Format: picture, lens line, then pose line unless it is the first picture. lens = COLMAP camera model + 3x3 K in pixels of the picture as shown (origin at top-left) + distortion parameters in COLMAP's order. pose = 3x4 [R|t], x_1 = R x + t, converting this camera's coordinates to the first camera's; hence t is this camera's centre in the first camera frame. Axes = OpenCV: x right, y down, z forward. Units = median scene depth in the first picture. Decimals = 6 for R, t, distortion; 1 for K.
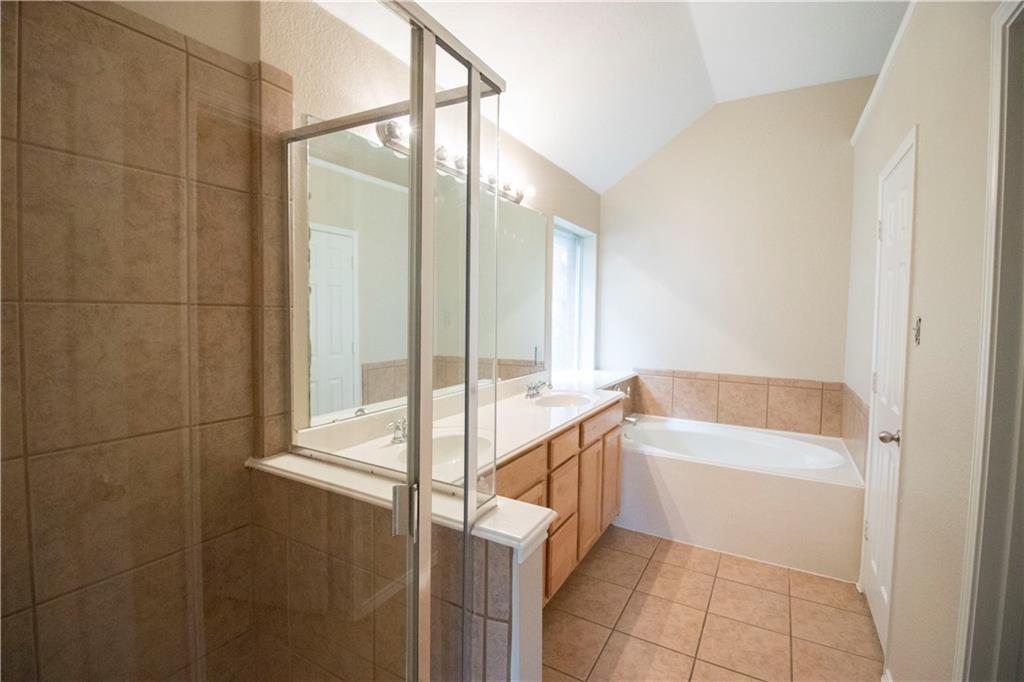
lens RADIAL K [[469.1, 0, 508.0], [0, 469.1, 339.0], [0, 0, 1]] dist [-0.008830, -0.005752]
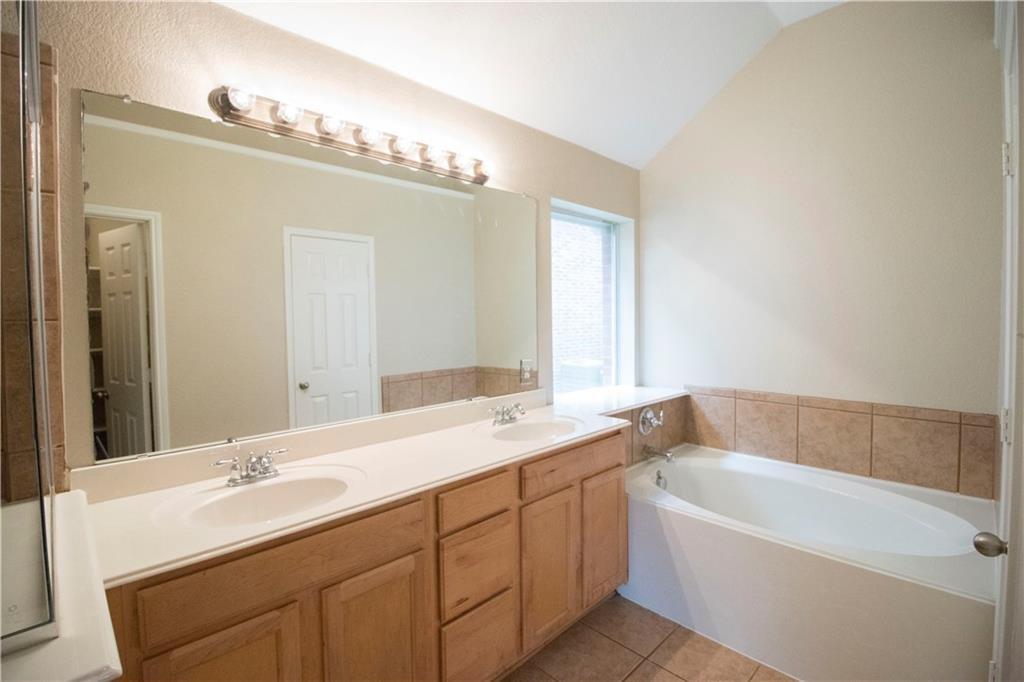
lens RADIAL K [[469.1, 0, 514.3], [0, 469.1, 338.9], [0, 0, 1]] dist [-0.008830, -0.005752]
pose [[0.963608, -0.011253, -0.267081, 0.230270], [0.007249, 0.999846, -0.015973, -0.006099], [0.267219, 0.013456, 0.963542, 0.189690]]
